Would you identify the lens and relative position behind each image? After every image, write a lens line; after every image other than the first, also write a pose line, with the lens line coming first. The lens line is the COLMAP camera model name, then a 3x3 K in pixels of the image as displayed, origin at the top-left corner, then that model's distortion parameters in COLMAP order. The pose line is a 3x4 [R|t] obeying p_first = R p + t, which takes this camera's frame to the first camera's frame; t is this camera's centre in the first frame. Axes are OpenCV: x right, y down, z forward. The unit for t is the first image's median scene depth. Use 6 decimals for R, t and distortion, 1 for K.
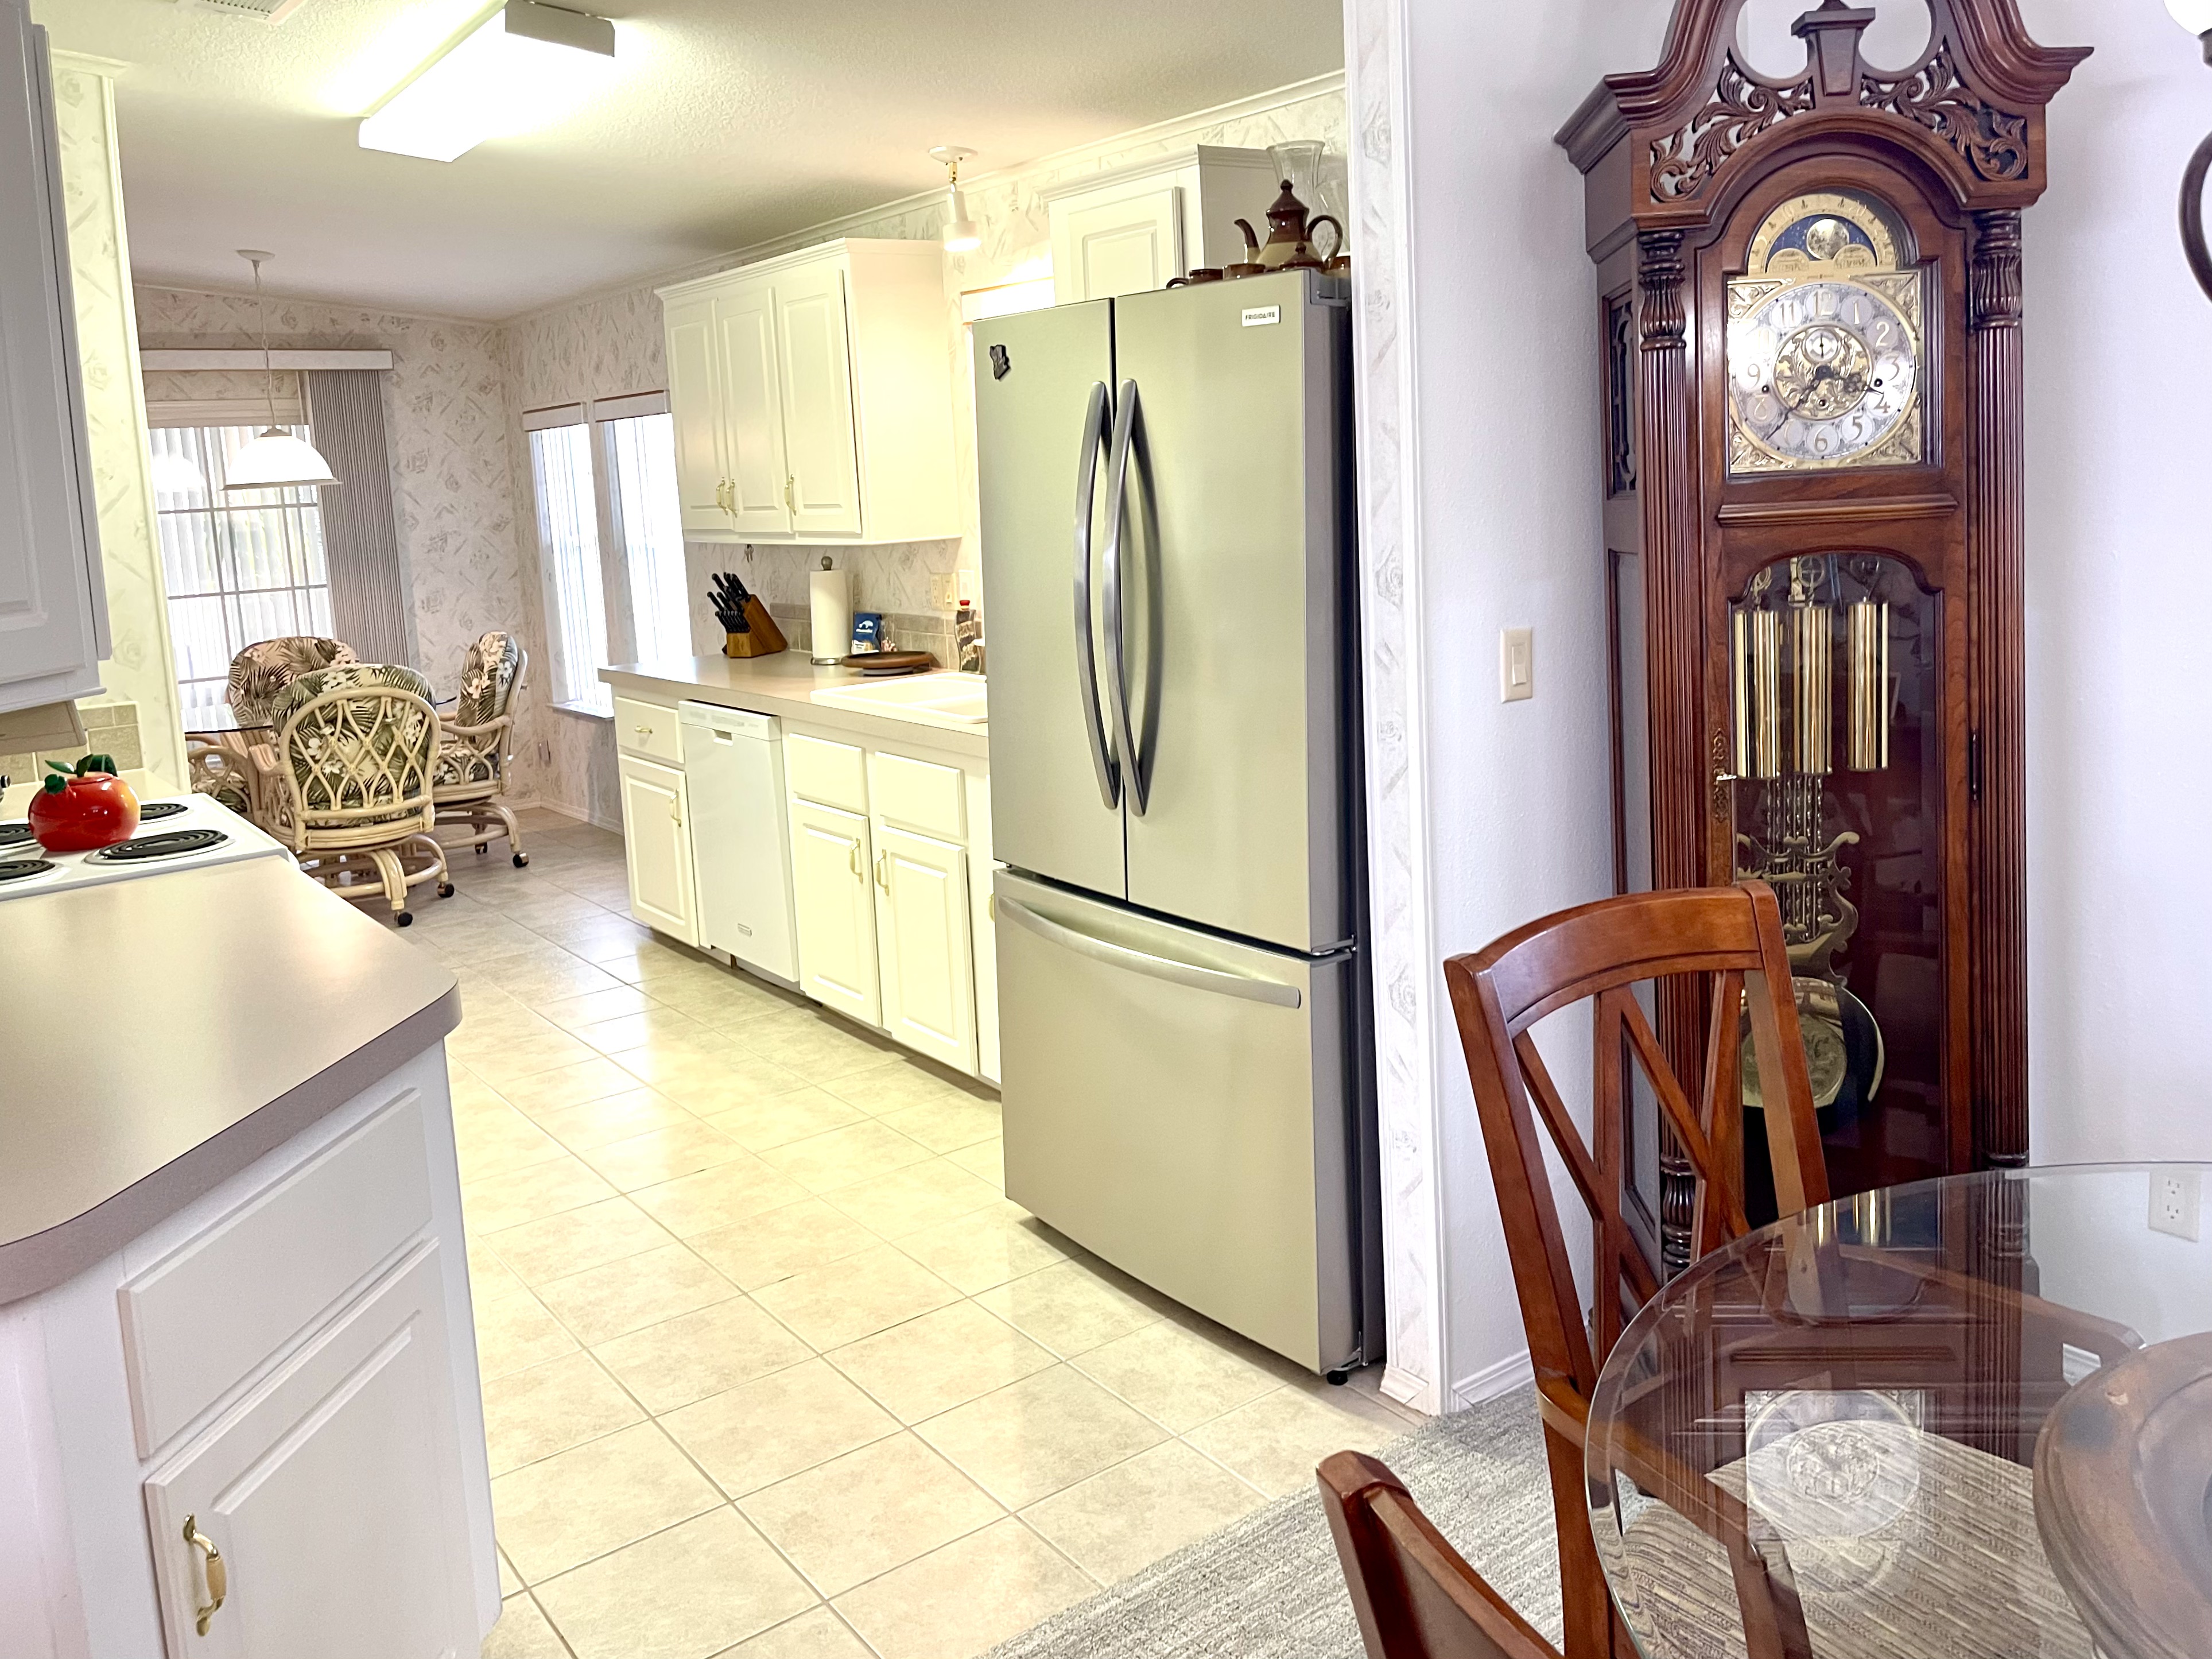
lens RADIAL K [[1783.5, 0, 1085.0], [0, 1783.5, 686.4], [0, 0, 1]] dist [0.014380, -0.025293]
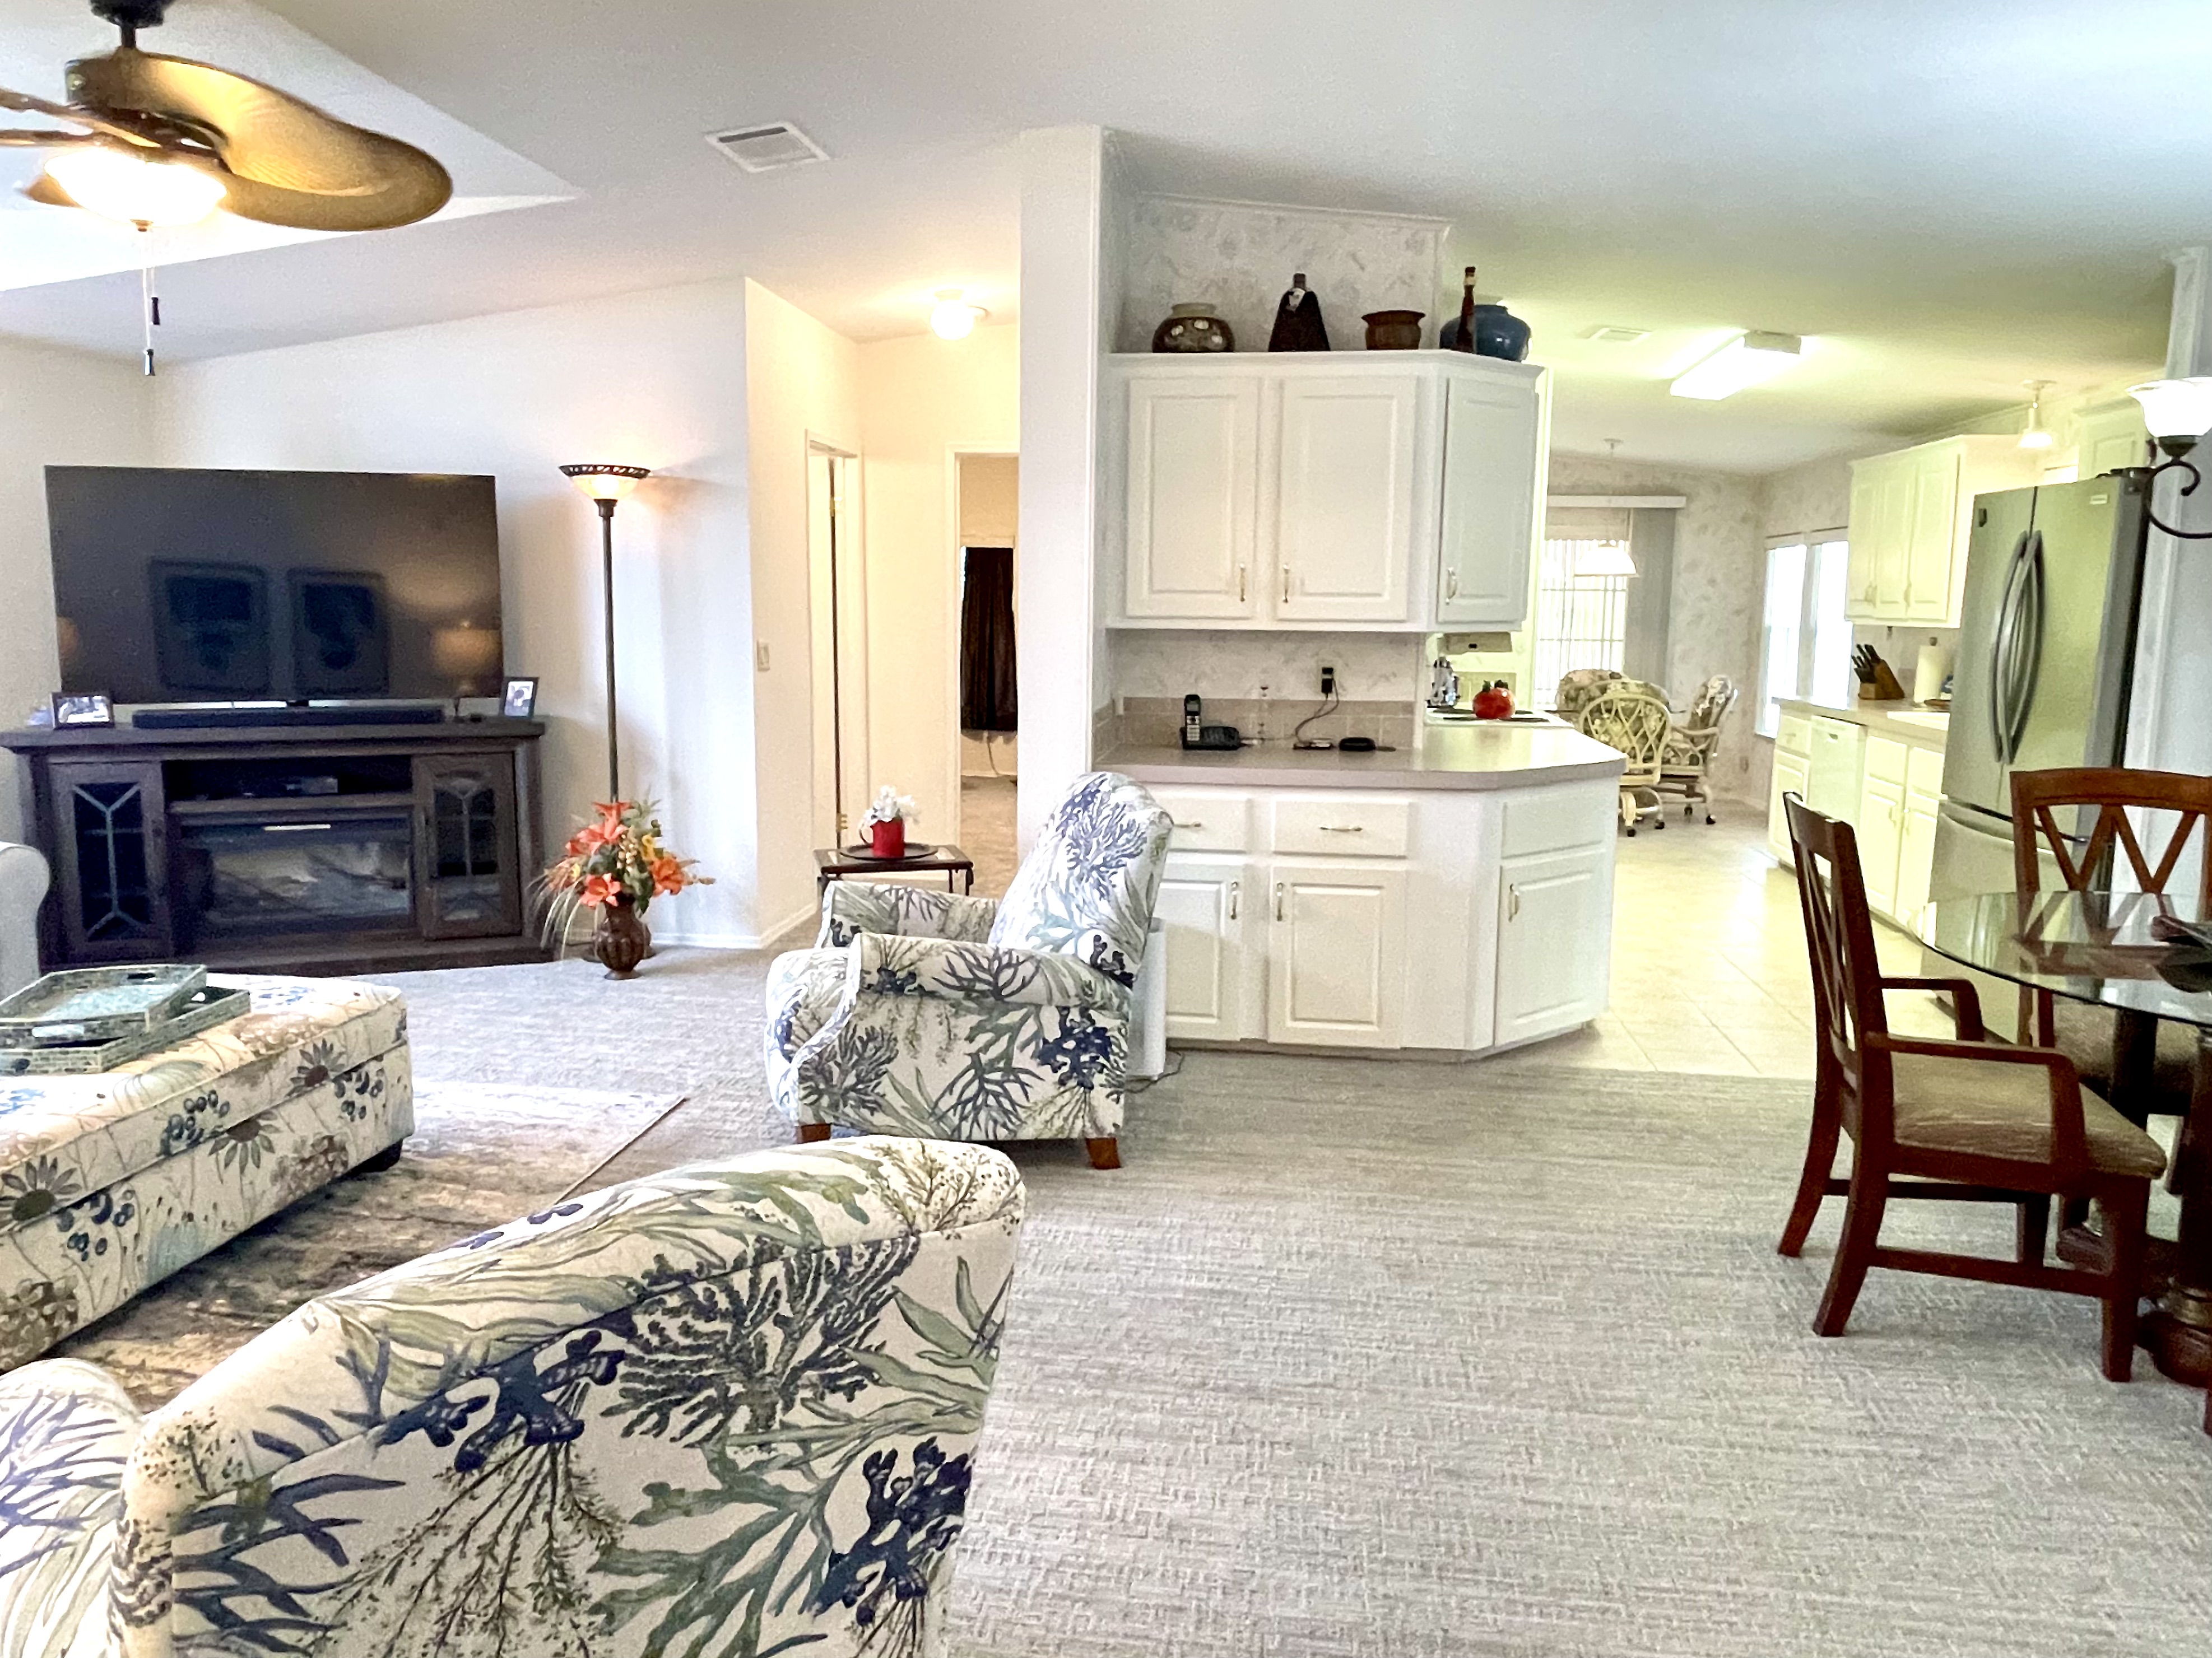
lens RADIAL K [[1424.5, 0, 1110.3], [0, 1424.5, 805.5], [0, 0, 1]] dist [0.003739, -0.000809]
pose [[0.725737, 0.158964, -0.669355, 0.156975], [-0.134621, 0.986944, 0.088427, 0.048529], [0.674672, 0.025935, 0.737661, -0.324836]]
